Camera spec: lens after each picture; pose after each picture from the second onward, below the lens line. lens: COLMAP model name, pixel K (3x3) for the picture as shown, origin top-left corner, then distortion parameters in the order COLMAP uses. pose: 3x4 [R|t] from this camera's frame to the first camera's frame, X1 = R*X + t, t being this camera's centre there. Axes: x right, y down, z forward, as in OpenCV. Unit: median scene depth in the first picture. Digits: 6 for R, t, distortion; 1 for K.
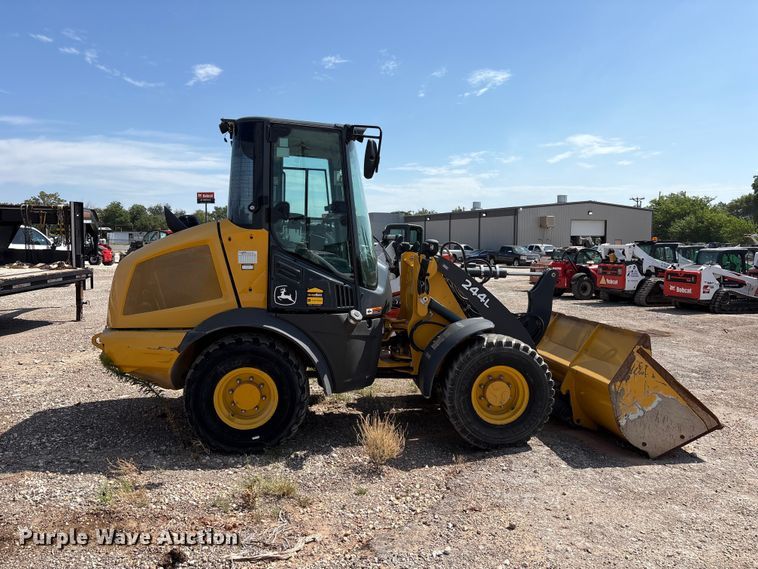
lens RADIAL K [[578.1, 0, 379.1], [0, 578.1, 289.3], [0, 0, 1]] dist [0.036131, -0.032572]
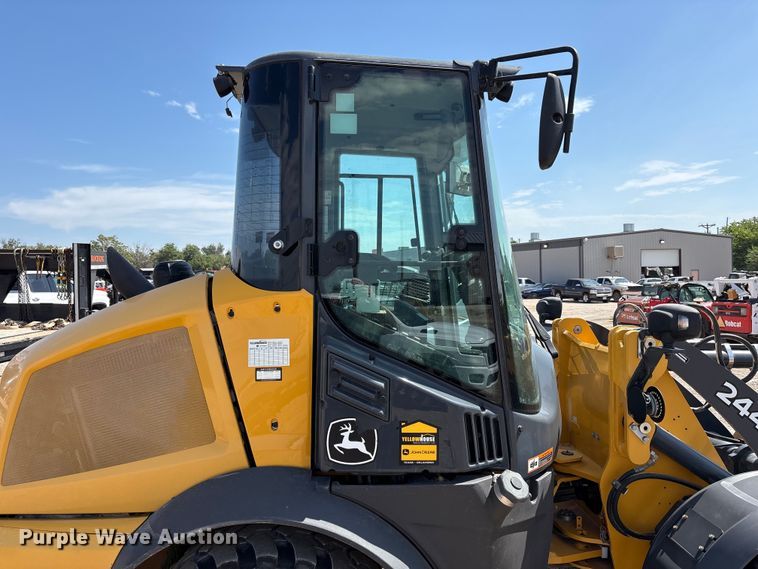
lens RADIAL K [[578.1, 0, 383.1], [0, 578.1, 287.3], [0, 0, 1]] dist [0.036131, -0.032572]
pose [[0.996154, -0.018586, -0.085626, -0.089180], [0.013183, 0.997911, -0.063238, -0.070327], [0.086623, 0.061866, 0.994318, 0.504495]]
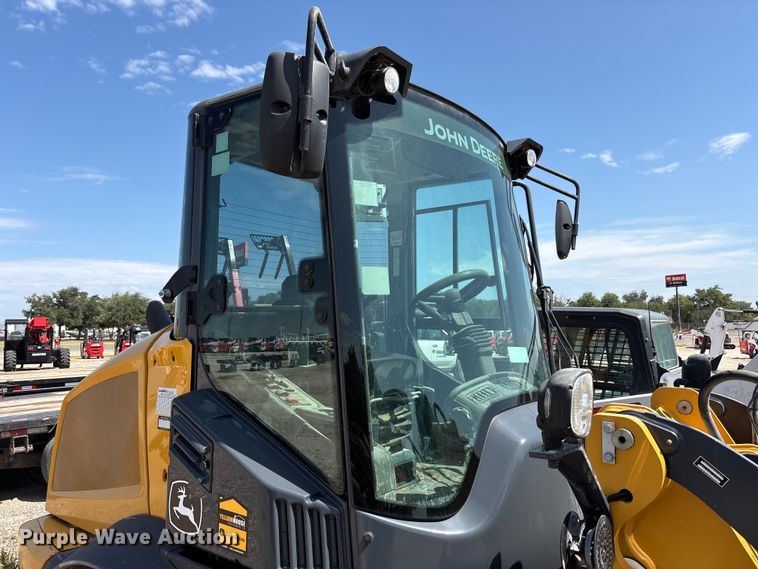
lens RADIAL K [[578.1, 0, 377.3], [0, 578.1, 290.3], [0, 0, 1]] dist [0.036131, -0.032572]
pose [[0.701071, -0.070229, -0.709625, 0.202176], [-0.036609, 0.990282, -0.134172, -0.079424], [0.712151, 0.120043, 0.691687, 0.722676]]
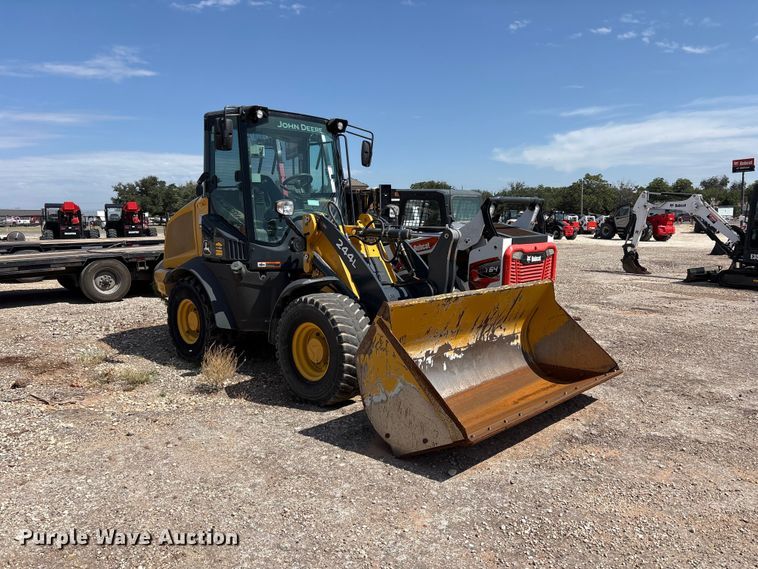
lens RADIAL K [[578.1, 0, 389.7], [0, 578.1, 283.0], [0, 0, 1]] dist [0.036131, -0.032572]
pose [[0.628299, 0.064909, -0.775259, 1.011010], [-0.043616, 0.997885, 0.048201, 0.007774], [0.776748, 0.003529, 0.629802, 0.447112]]
